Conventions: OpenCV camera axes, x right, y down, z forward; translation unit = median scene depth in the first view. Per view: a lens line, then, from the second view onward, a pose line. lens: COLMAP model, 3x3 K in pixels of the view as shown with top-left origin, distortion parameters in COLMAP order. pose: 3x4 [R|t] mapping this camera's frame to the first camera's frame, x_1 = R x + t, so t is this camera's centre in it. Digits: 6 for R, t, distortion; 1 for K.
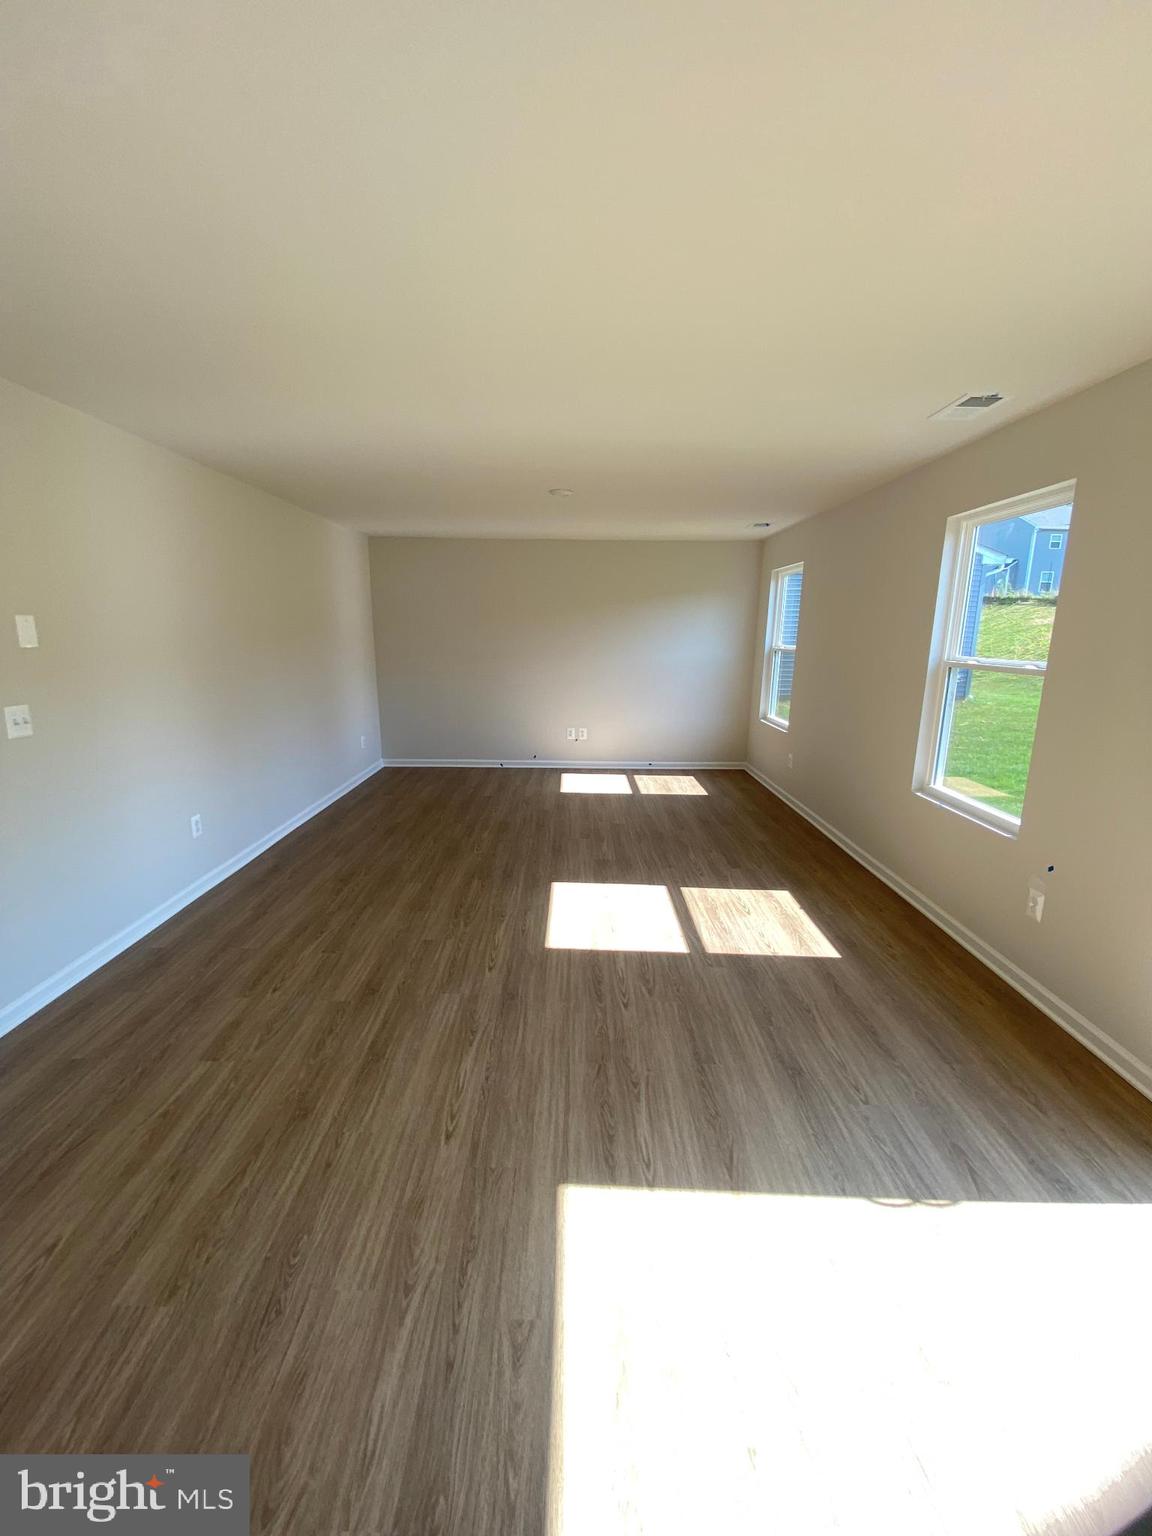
lens RADIAL K [[629.9, 0, 569.3], [0, 629.9, 771.2], [0, 0, 1]] dist [0.058703, -0.029884]
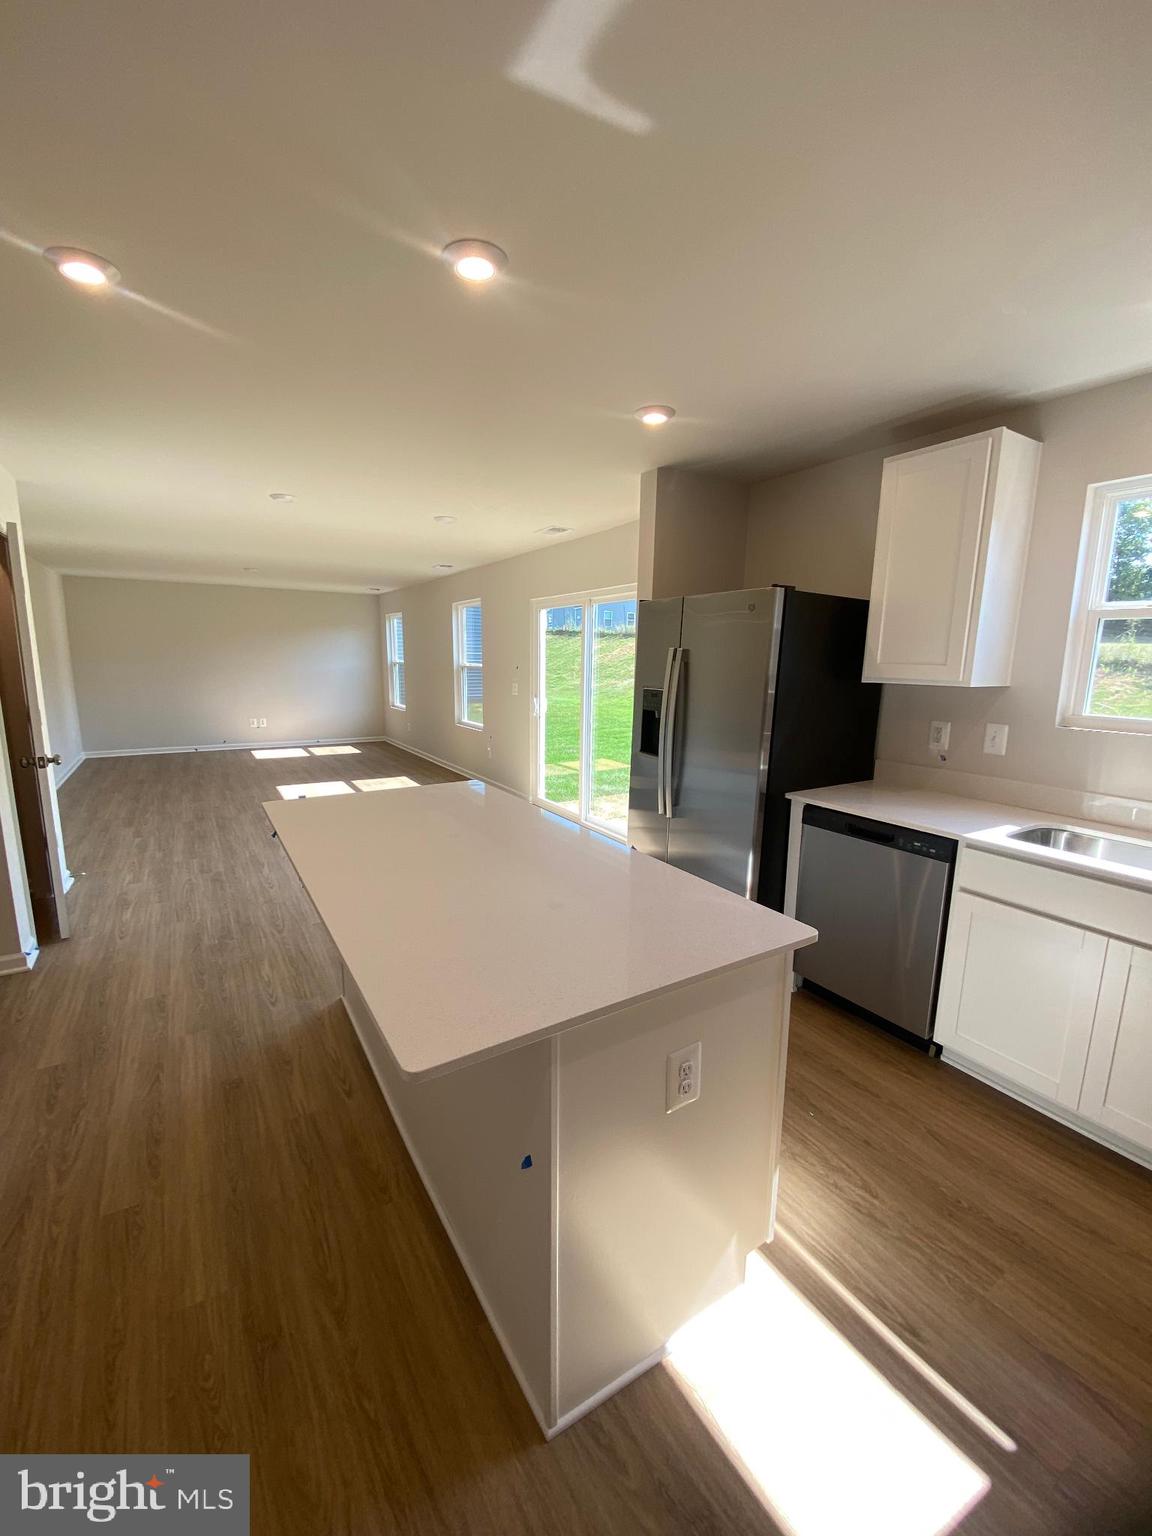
lens RADIAL K [[629.9, 0, 569.3], [0, 629.9, 771.2], [0, 0, 1]] dist [0.058703, -0.029884]
pose [[0.856708, -0.089950, 0.507899, -0.145429], [0.106825, 0.994269, -0.004102, 0.145155], [-0.504619, 0.057770, 0.861407, -0.631874]]
